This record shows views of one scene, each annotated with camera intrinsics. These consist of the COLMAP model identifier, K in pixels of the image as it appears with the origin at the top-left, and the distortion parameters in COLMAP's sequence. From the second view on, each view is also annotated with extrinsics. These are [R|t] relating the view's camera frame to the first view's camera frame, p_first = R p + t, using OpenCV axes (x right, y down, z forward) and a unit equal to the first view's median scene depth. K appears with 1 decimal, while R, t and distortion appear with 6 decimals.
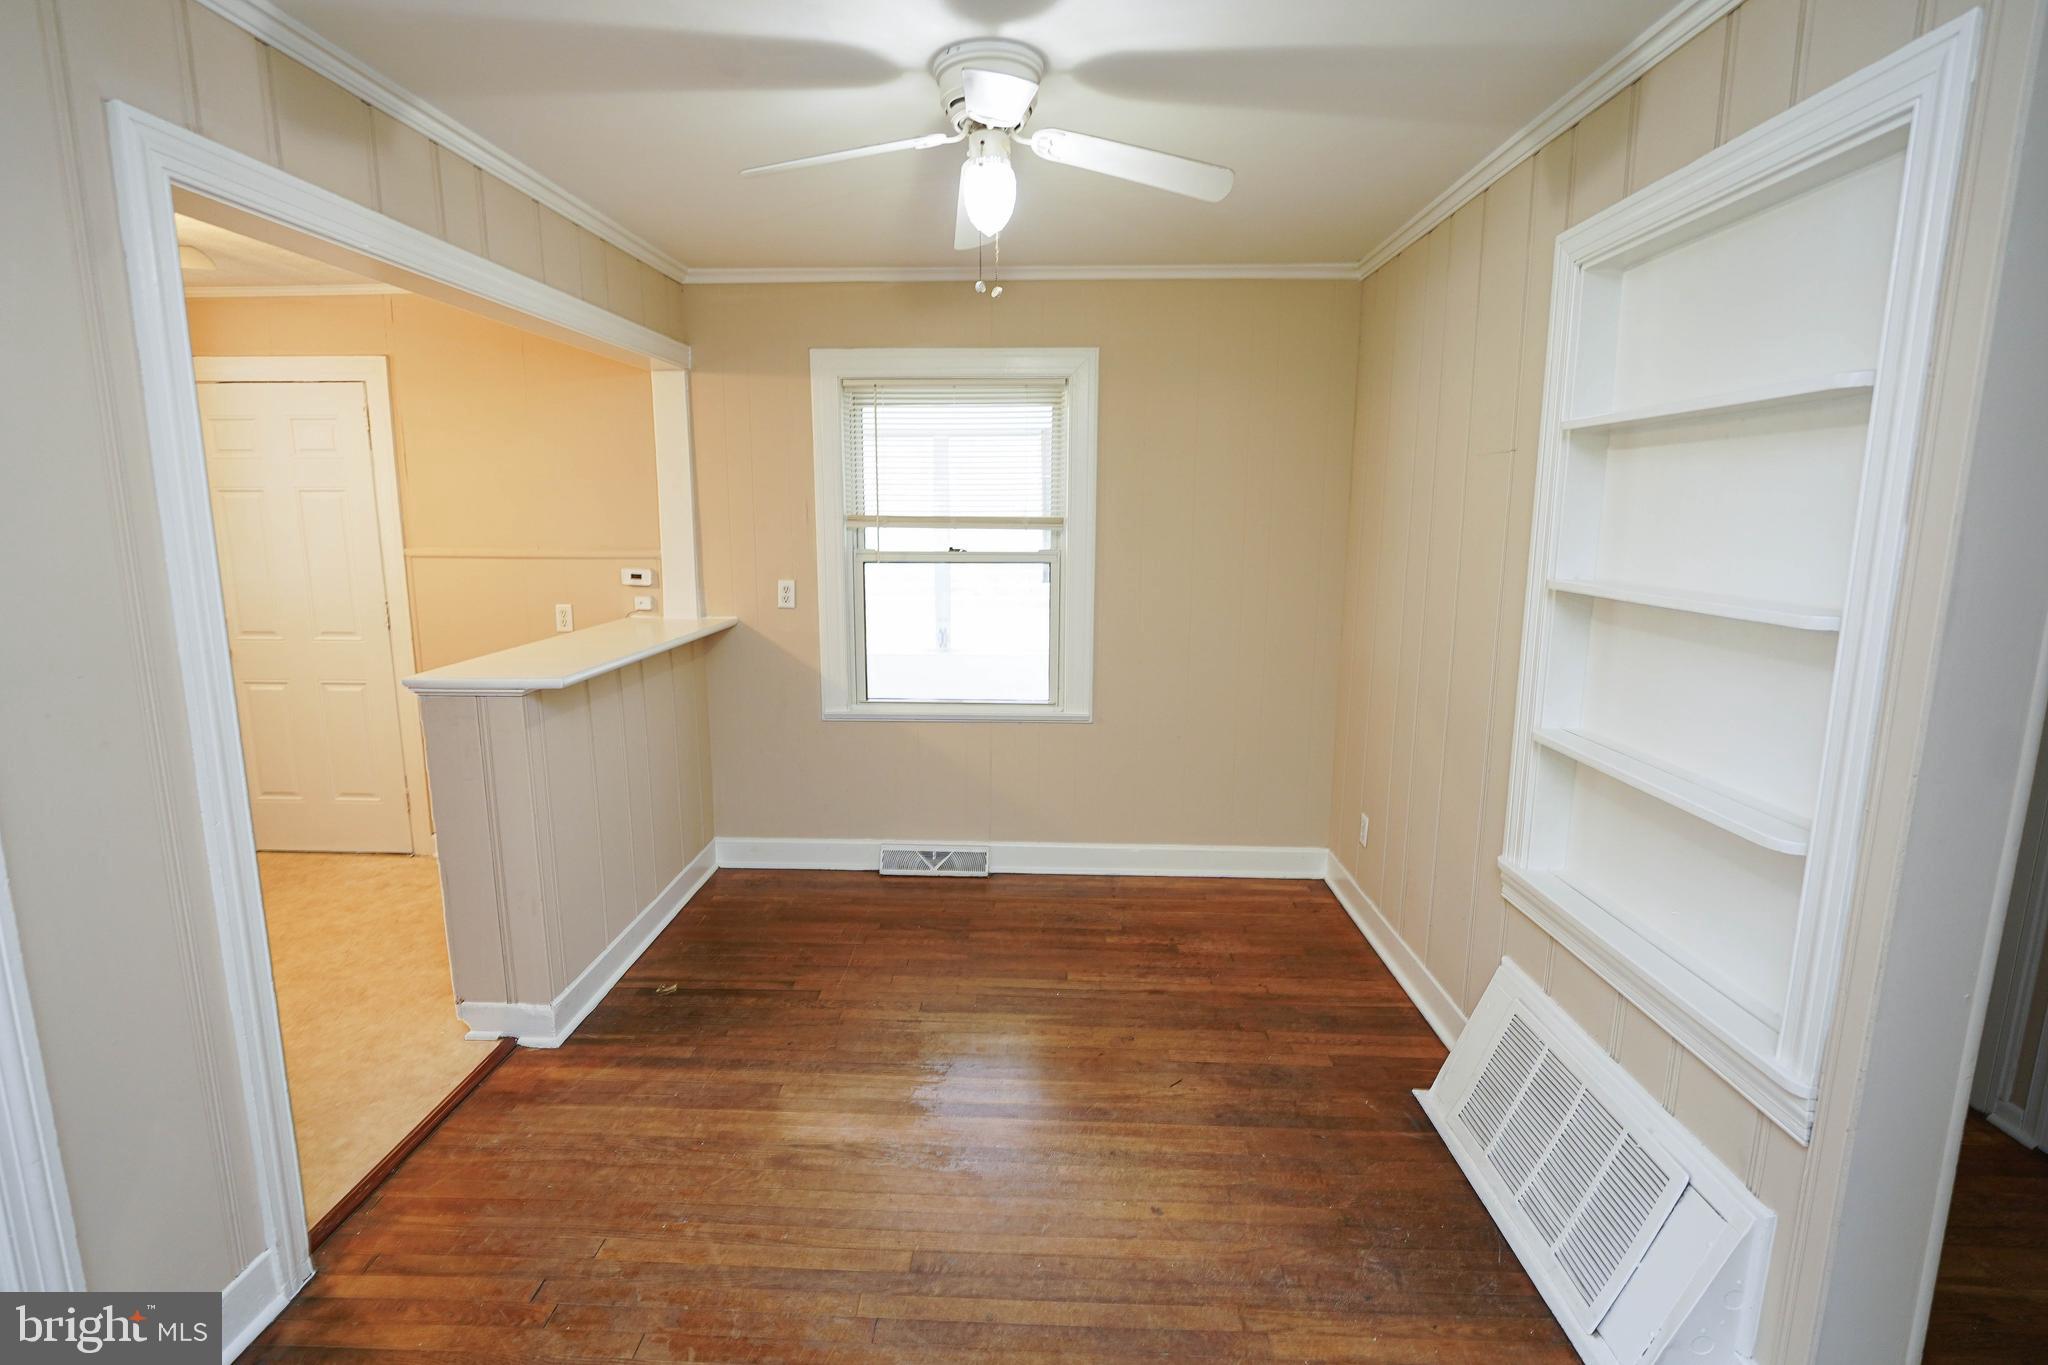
lens RADIAL K [[967.8, 0, 999.6], [0, 967.8, 680.9], [0, 0, 1]] dist [-0.012662, 0.000307]
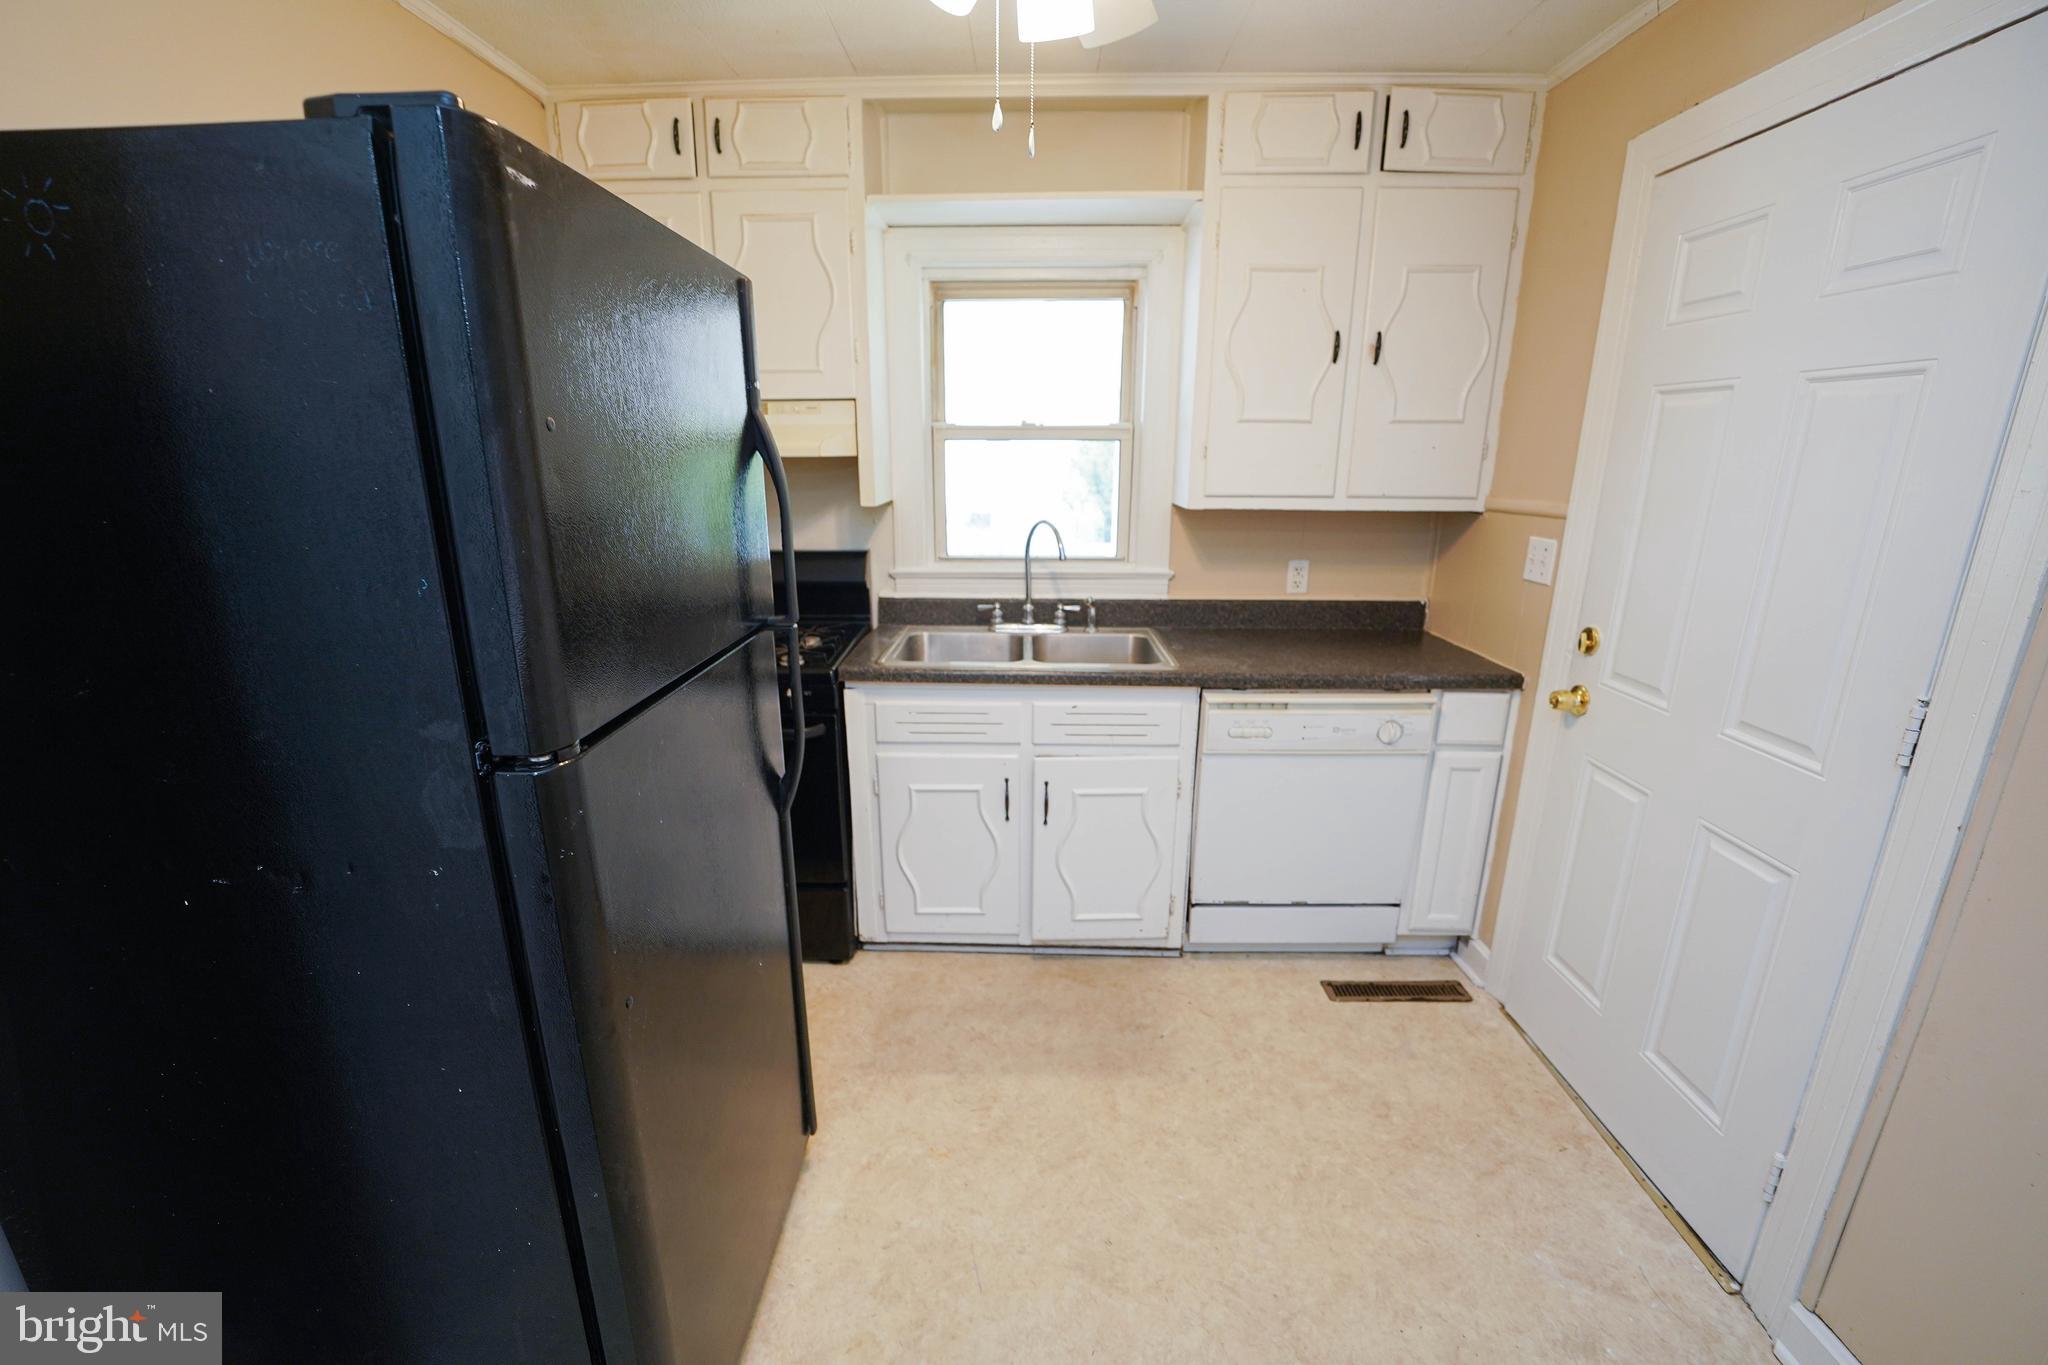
lens RADIAL K [[843.8, 0, 1000.8], [0, 843.8, 685.6], [0, 0, 1]] dist [-0.027690, 0.000390]
pose [[0.007419, 0.266092, -0.963919, -0.586682], [-0.172312, 0.949867, 0.260886, -0.171267], [0.985015, 0.164159, 0.052898, 1.069694]]
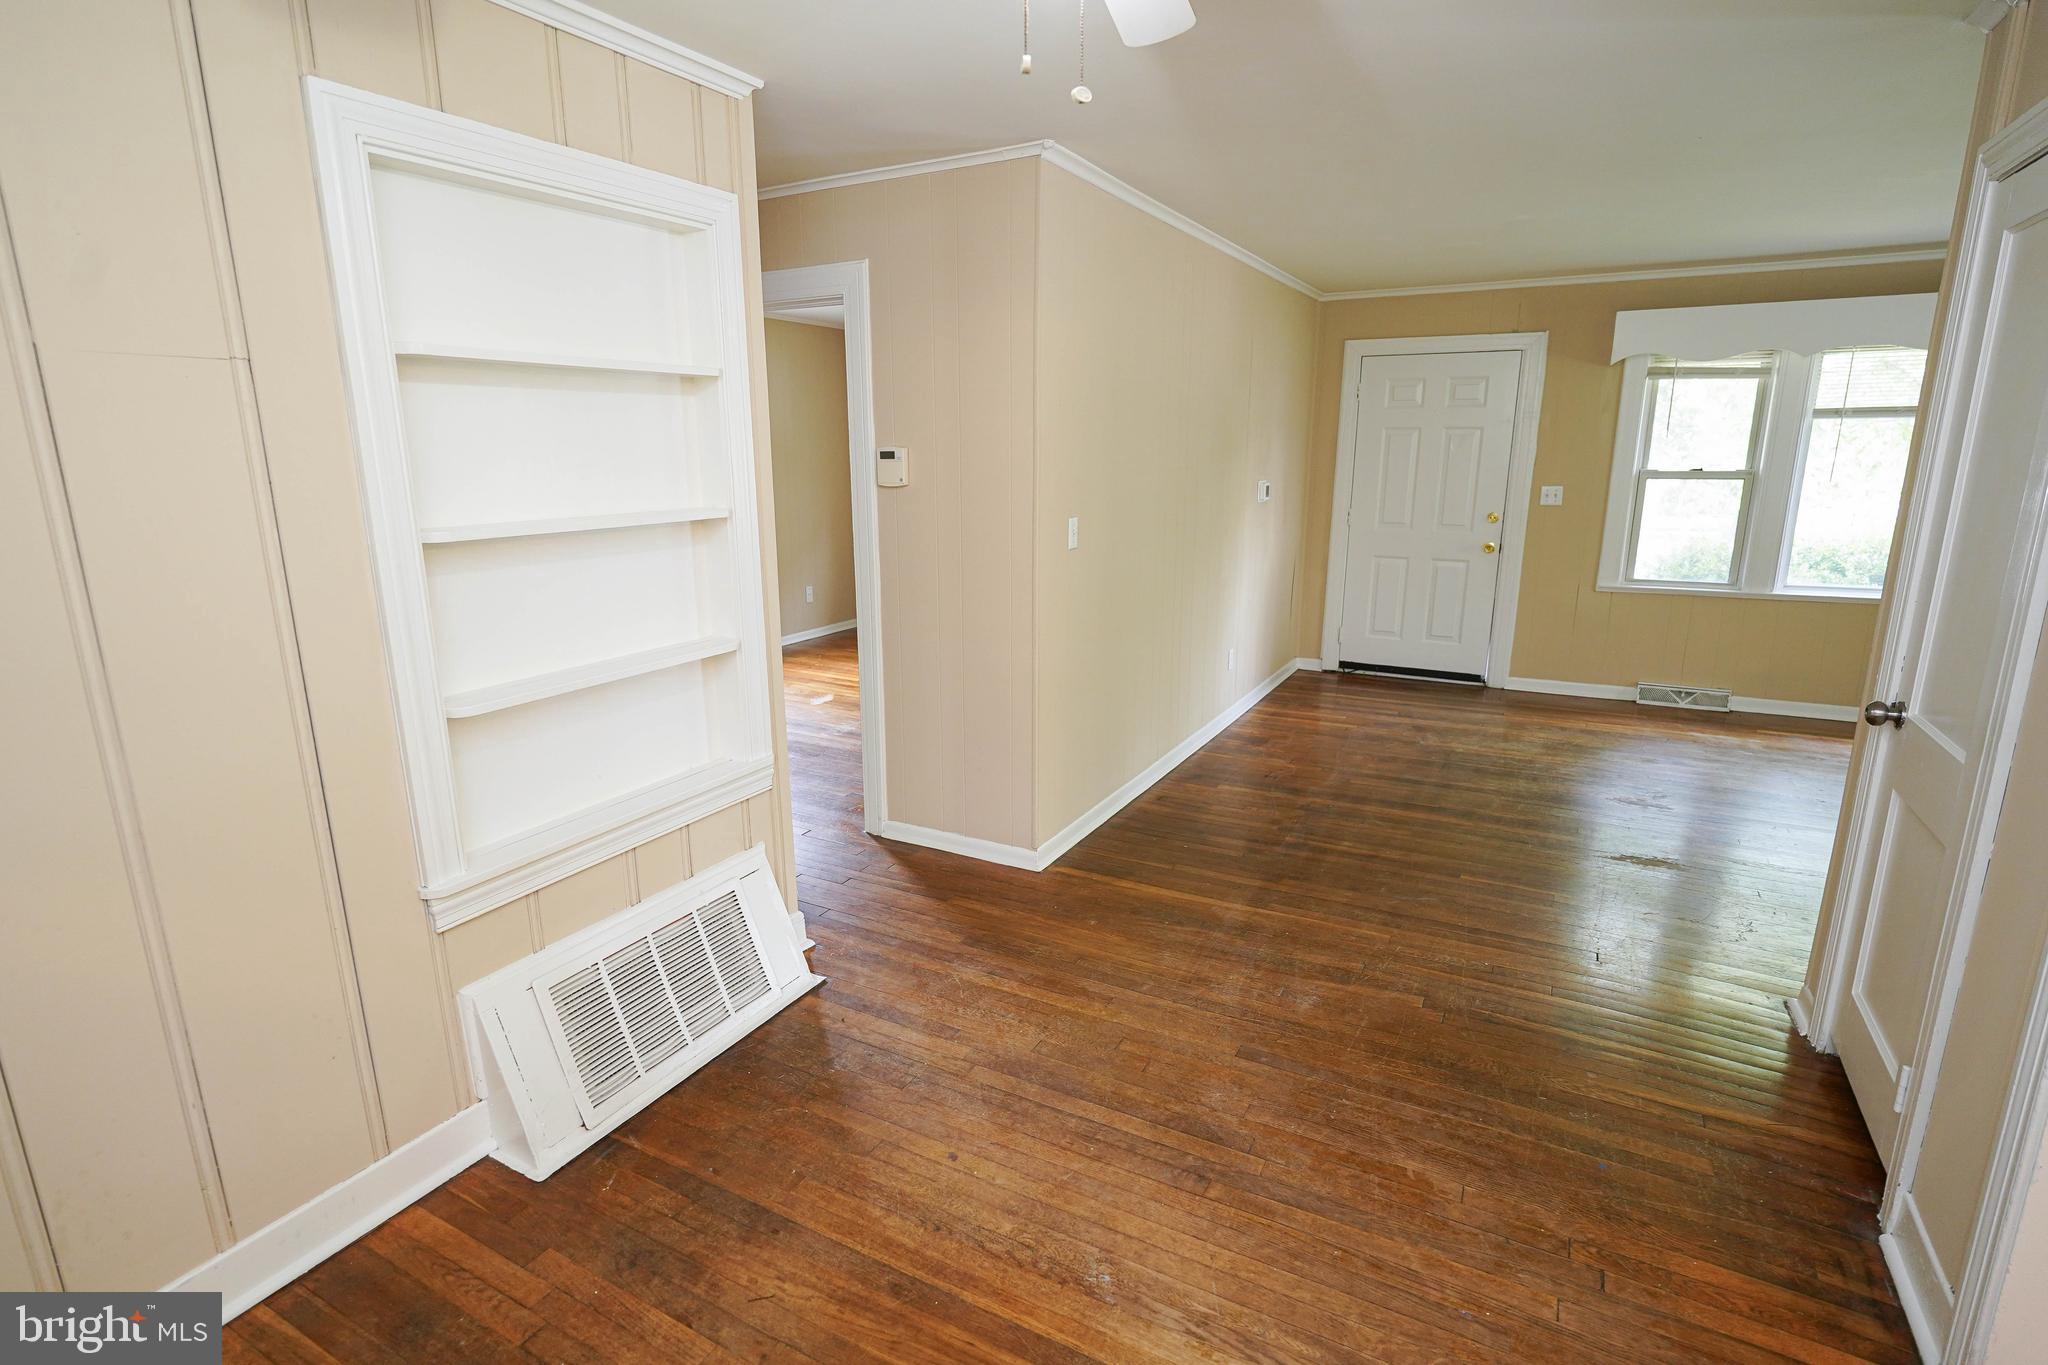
lens RADIAL K [[1009.1, 0, 1005.5], [0, 1009.1, 680.5], [0, 0, 1]] dist [-0.005162, -0.000638]
pose [[-0.895112, -0.096704, 0.435228, -0.247606], [0.082874, 0.923092, 0.375545, -0.248395], [-0.438072, 0.372223, -0.818256, 1.394016]]
